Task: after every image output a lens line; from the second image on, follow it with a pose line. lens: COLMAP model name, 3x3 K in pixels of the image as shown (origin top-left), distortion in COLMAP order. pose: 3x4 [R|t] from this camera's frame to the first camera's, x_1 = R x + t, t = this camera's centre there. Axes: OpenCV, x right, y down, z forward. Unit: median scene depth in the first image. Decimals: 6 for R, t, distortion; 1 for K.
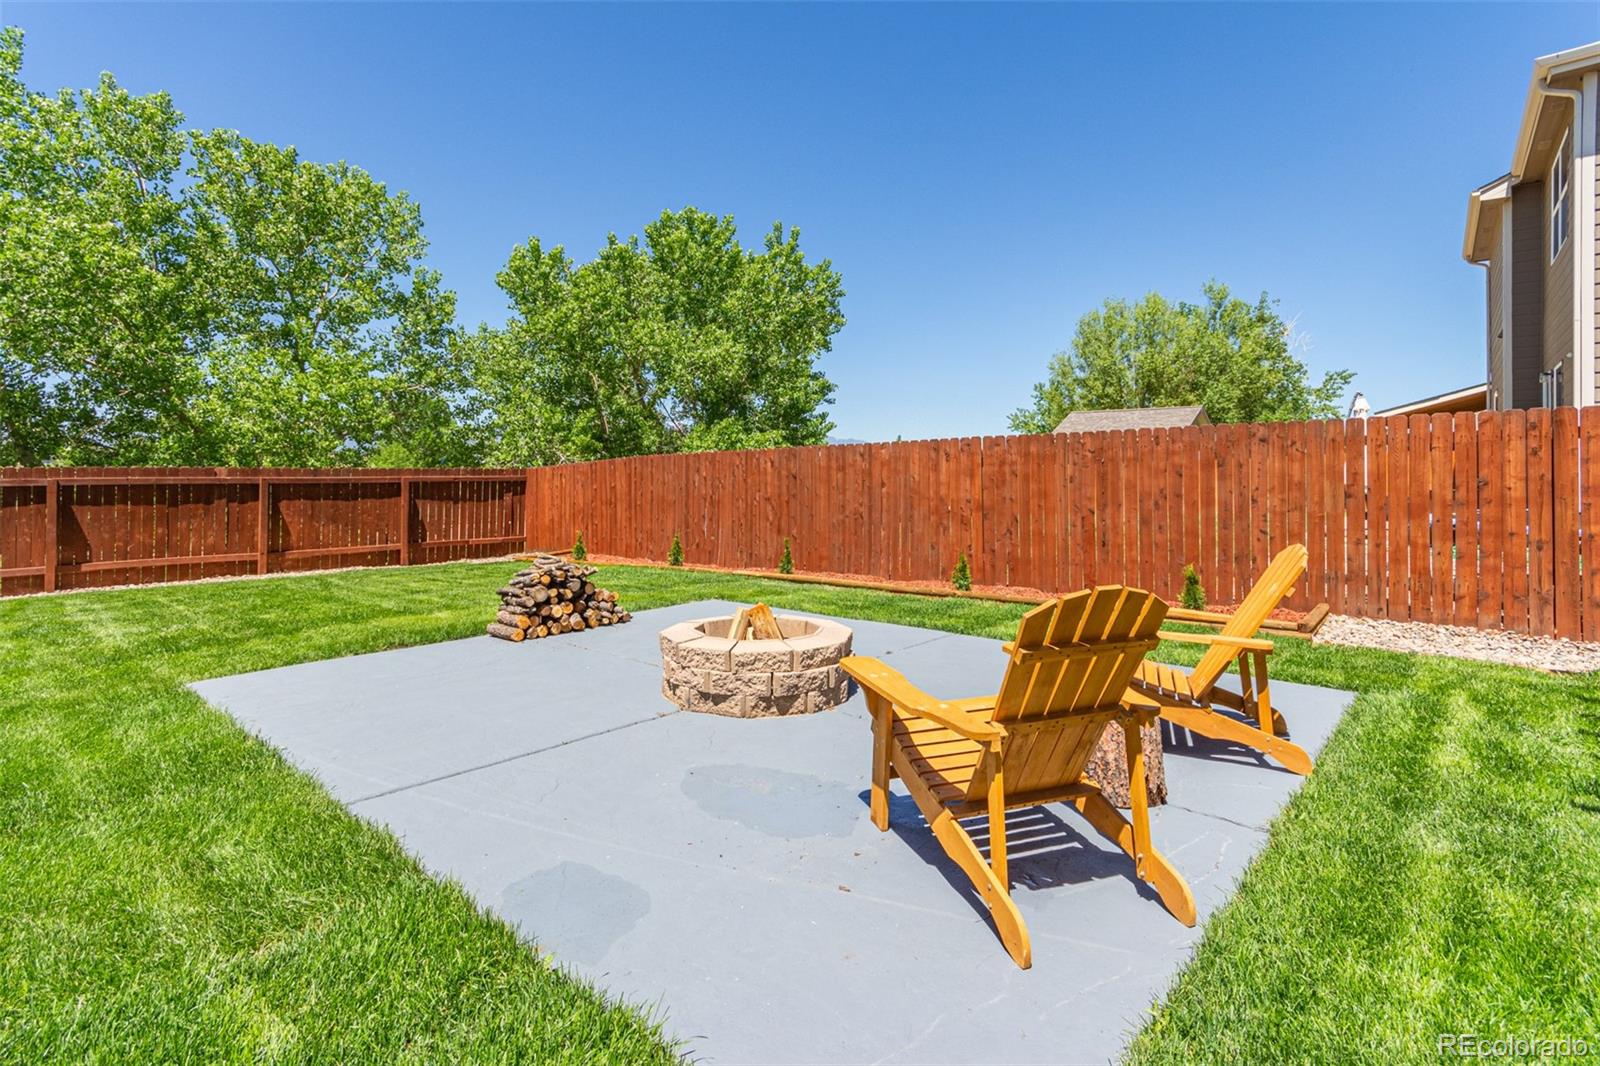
lens RADIAL K [[741.7, 0, 799.2], [0, 741.7, 472.0], [0, 0, 1]] dist [0.009191, -0.000122]
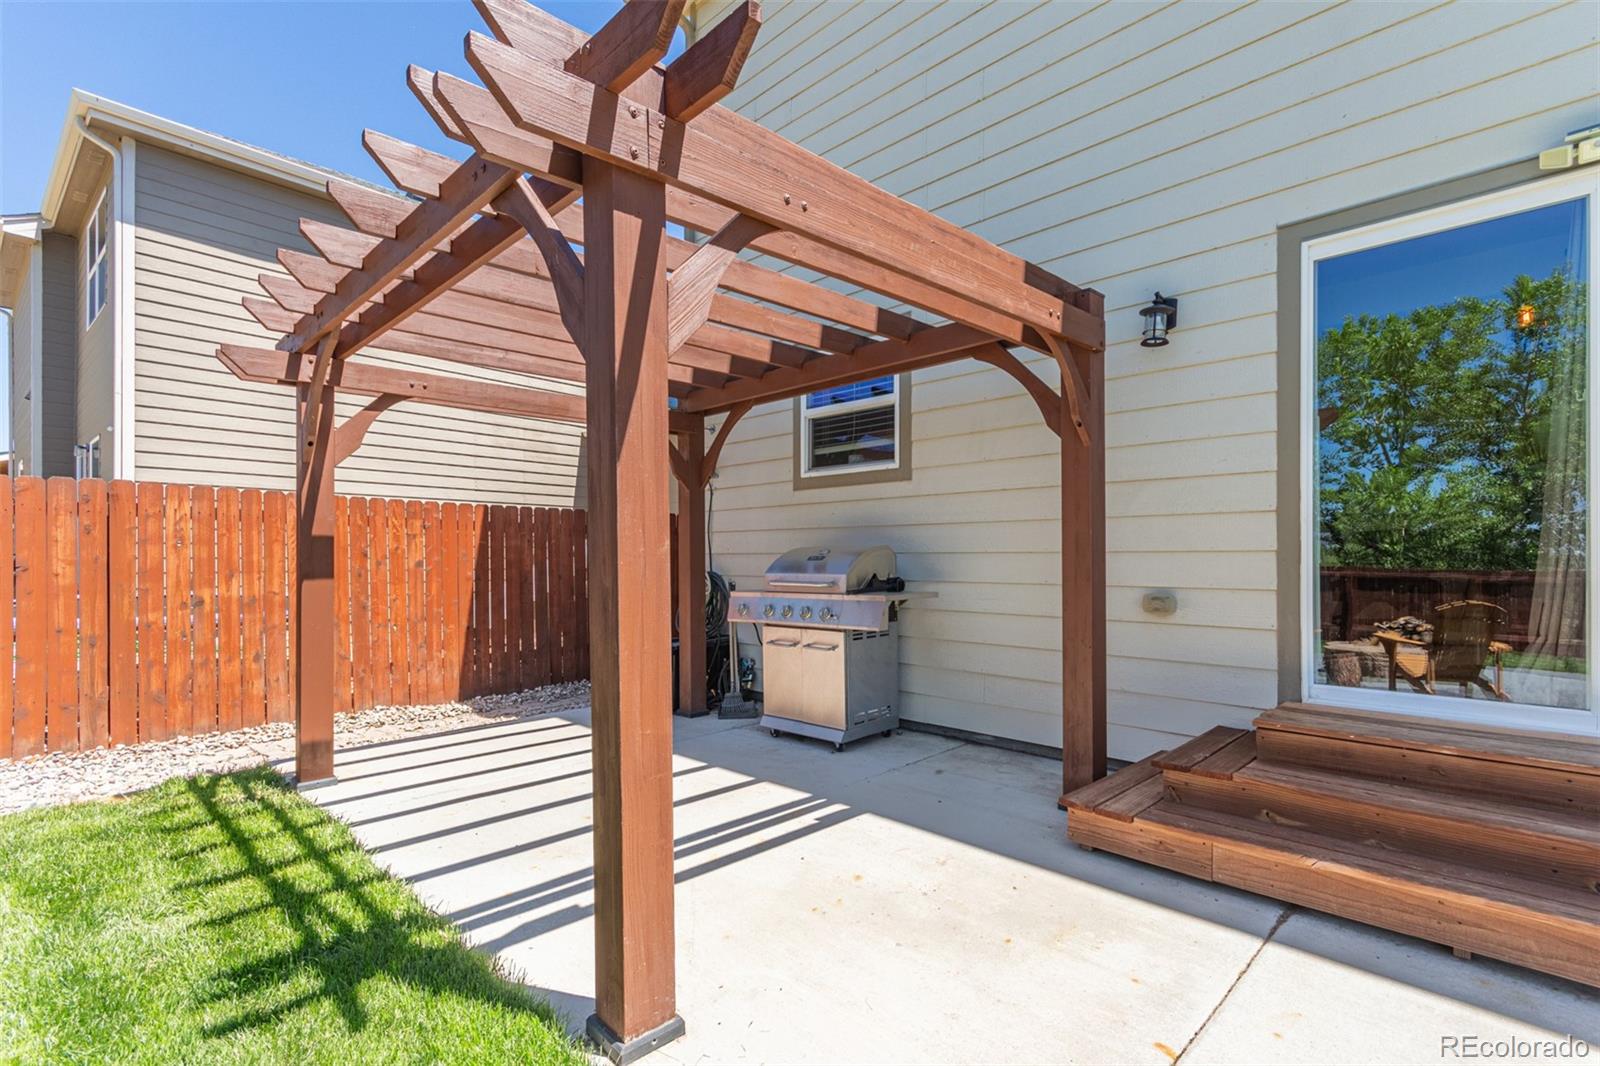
lens RADIAL K [[753.1, 0, 808.7], [0, 753.1, 545.5], [0, 0, 1]] dist [0.003331, 0.001861]
pose [[0.008589, 0.007168, 0.999937, 0.139358], [0.002911, 0.999970, -0.007193, -0.001347], [-0.999959, 0.002972, 0.008568, 0.180873]]
